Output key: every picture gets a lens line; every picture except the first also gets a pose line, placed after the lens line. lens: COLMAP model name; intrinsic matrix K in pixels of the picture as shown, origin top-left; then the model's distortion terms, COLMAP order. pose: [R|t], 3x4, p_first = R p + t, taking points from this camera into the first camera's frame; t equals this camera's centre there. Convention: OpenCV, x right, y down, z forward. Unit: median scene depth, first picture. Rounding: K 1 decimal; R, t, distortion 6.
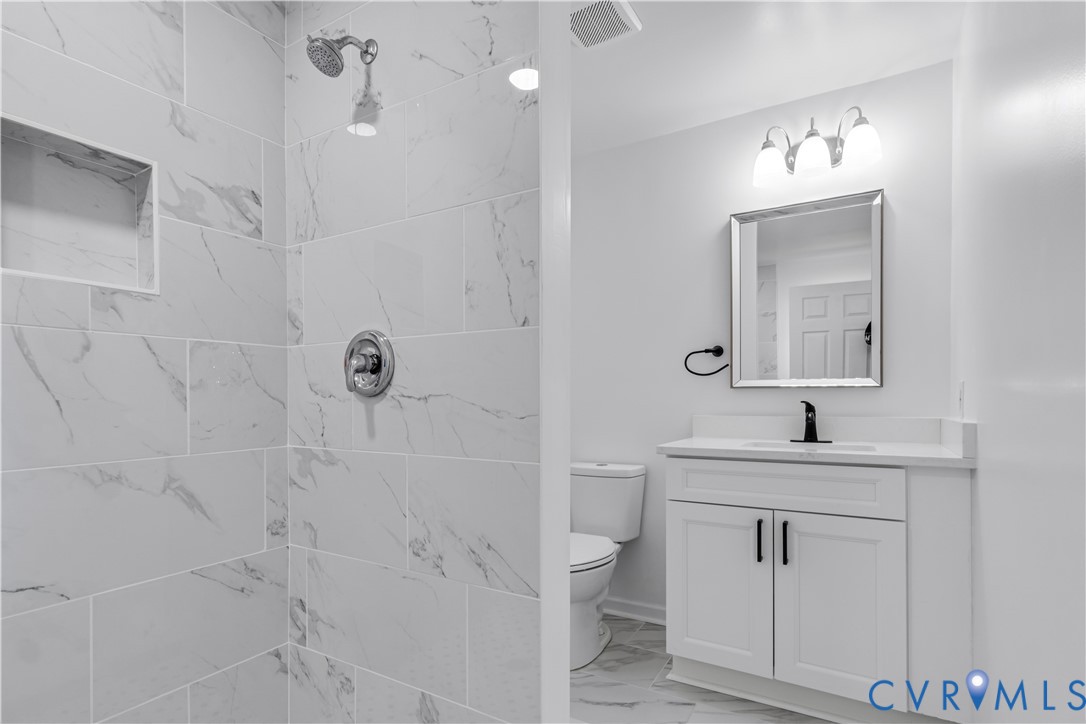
lens RADIAL K [[525.0, 0, 533.4], [0, 525.0, 404.3], [0, 0, 1]] dist [-0.004937, 0.000015]
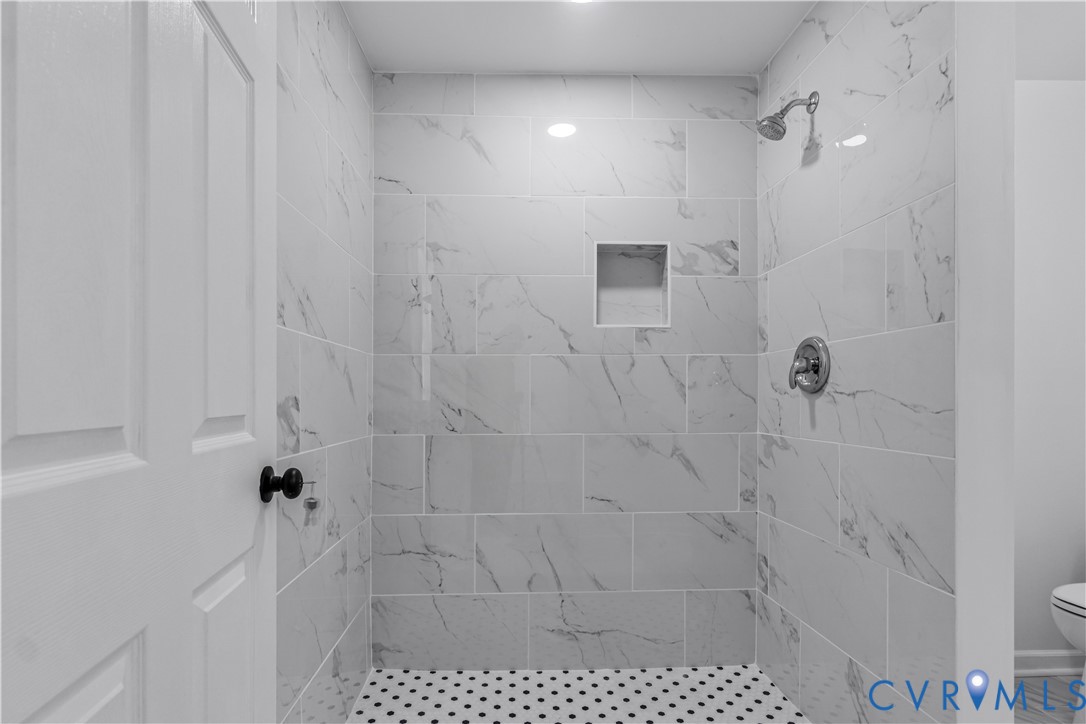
lens RADIAL K [[525.0, 0, 533.4], [0, 525.0, 404.3], [0, 0, 1]] dist [-0.004937, 0.000015]
pose [[0.557254, 0.012127, -0.830254, 0.329650], [-0.014402, 0.999884, 0.004938, 0.014133], [0.830217, 0.009206, 0.557364, -0.183459]]
